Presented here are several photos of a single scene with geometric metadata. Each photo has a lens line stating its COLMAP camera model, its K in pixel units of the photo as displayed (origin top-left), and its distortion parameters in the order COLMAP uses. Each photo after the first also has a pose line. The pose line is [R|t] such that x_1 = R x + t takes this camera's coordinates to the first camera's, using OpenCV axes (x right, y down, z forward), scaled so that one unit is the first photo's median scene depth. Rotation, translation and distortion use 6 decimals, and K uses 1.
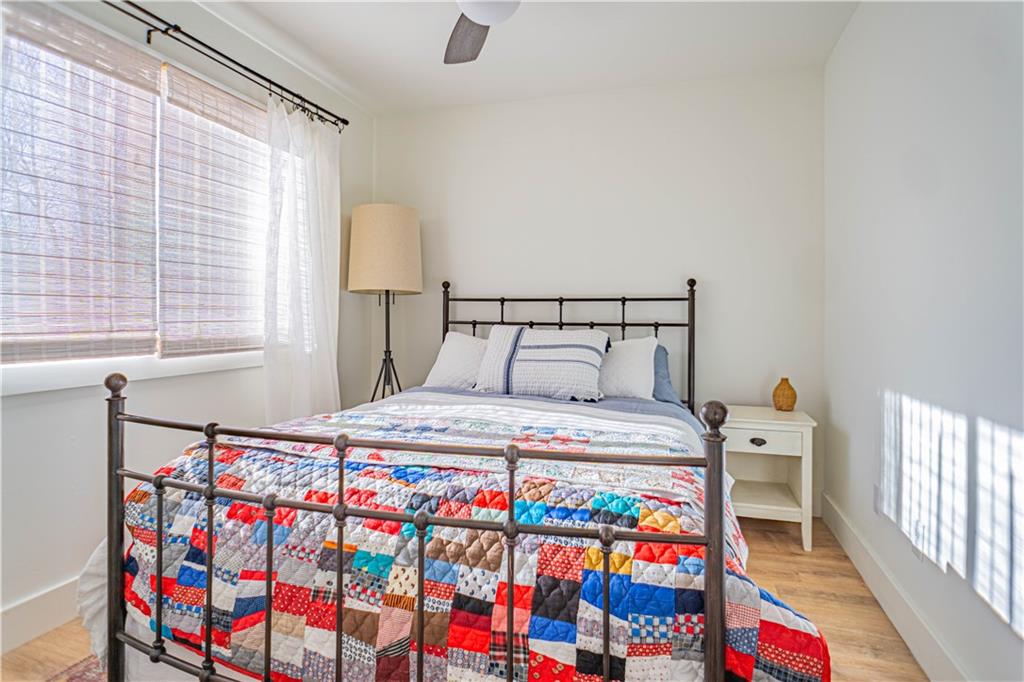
lens RADIAL K [[546.6, 0, 518.9], [0, 546.6, 314.8], [0, 0, 1]] dist [-0.011896, -0.000229]
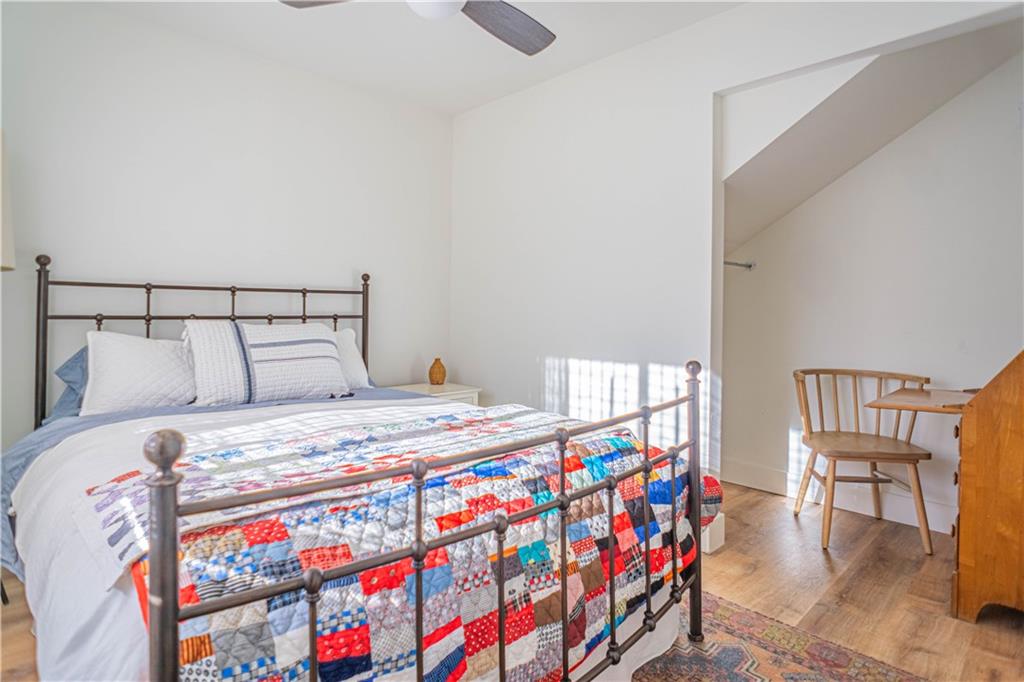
lens RADIAL K [[546.6, 0, 518.9], [0, 546.6, 314.8], [0, 0, 1]] dist [-0.011896, -0.000229]
pose [[0.478675, -0.010505, 0.877930, -0.981093], [-0.006208, 0.999863, 0.015349, -0.007166], [-0.877970, -0.012797, 0.478544, 0.448169]]
